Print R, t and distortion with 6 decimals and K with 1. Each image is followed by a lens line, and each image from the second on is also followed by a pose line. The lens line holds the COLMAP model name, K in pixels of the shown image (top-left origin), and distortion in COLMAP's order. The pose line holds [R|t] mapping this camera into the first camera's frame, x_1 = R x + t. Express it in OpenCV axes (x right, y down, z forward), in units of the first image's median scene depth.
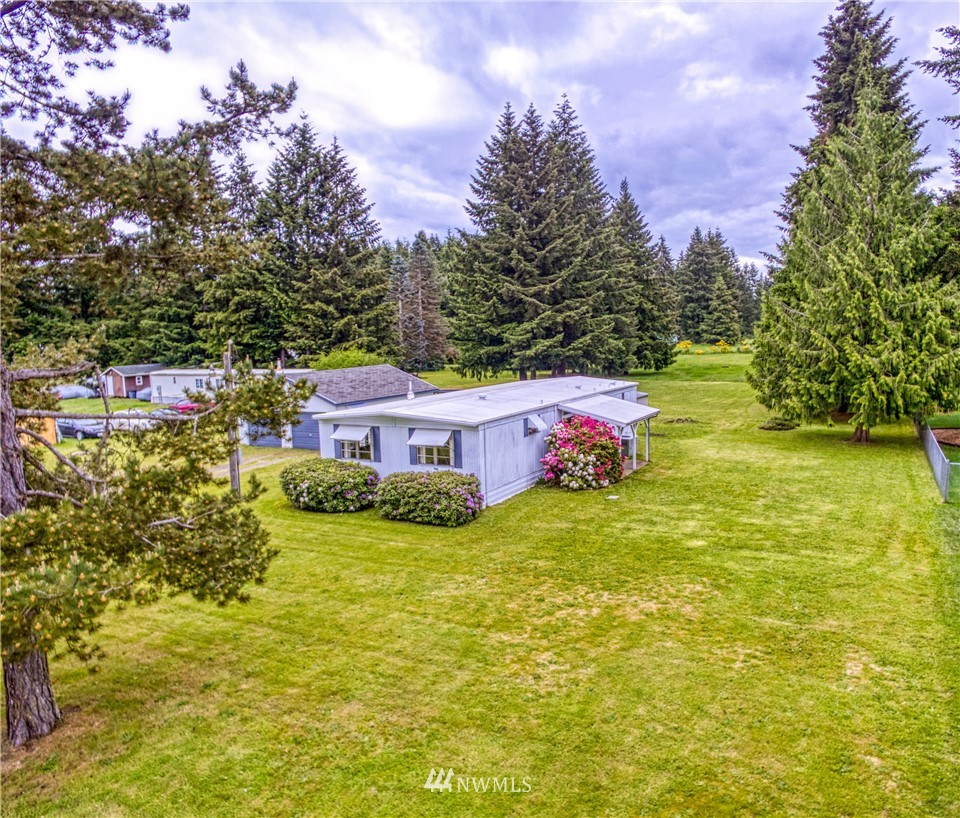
lens RADIAL K [[797.5, 0, 576.5], [0, 797.5, 421.2], [0, 0, 1]] dist [-0.108275, 0.085296]
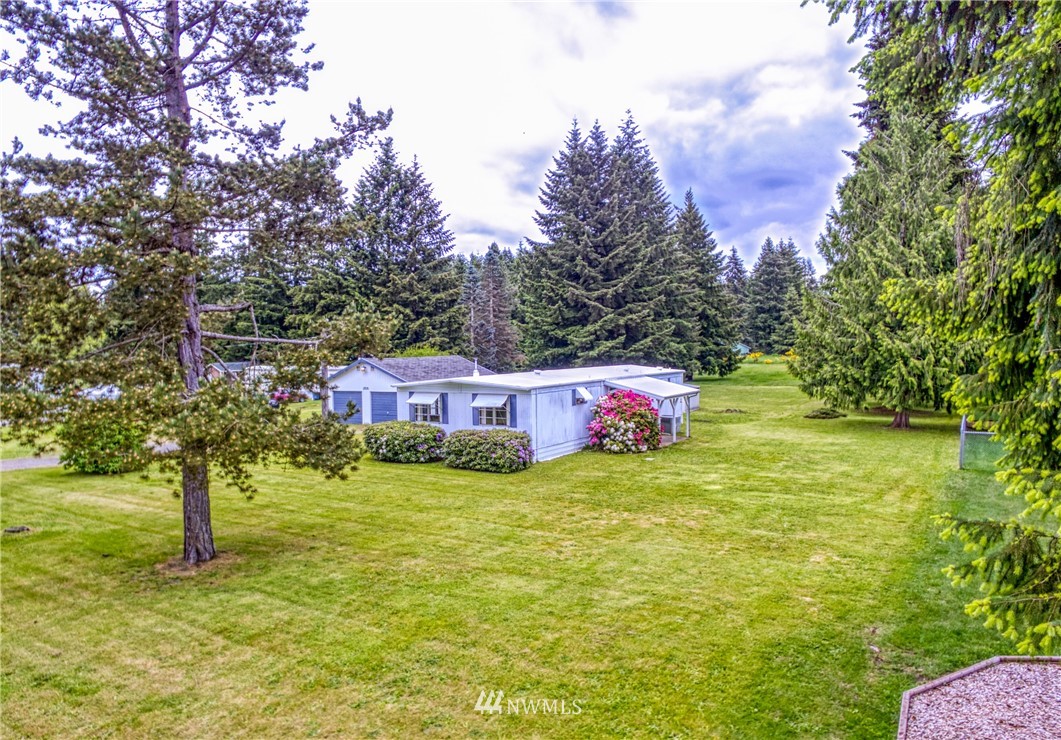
lens RADIAL K [[815.5, 0, 534.0], [0, 815.5, 369.4], [0, 0, 1]] dist [-0.078622, 0.024970]
pose [[0.989764, 0.007303, -0.142530, 0.038433], [-0.019571, 0.996200, -0.084866, 0.056664], [0.141368, 0.086787, 0.986146, -0.135282]]
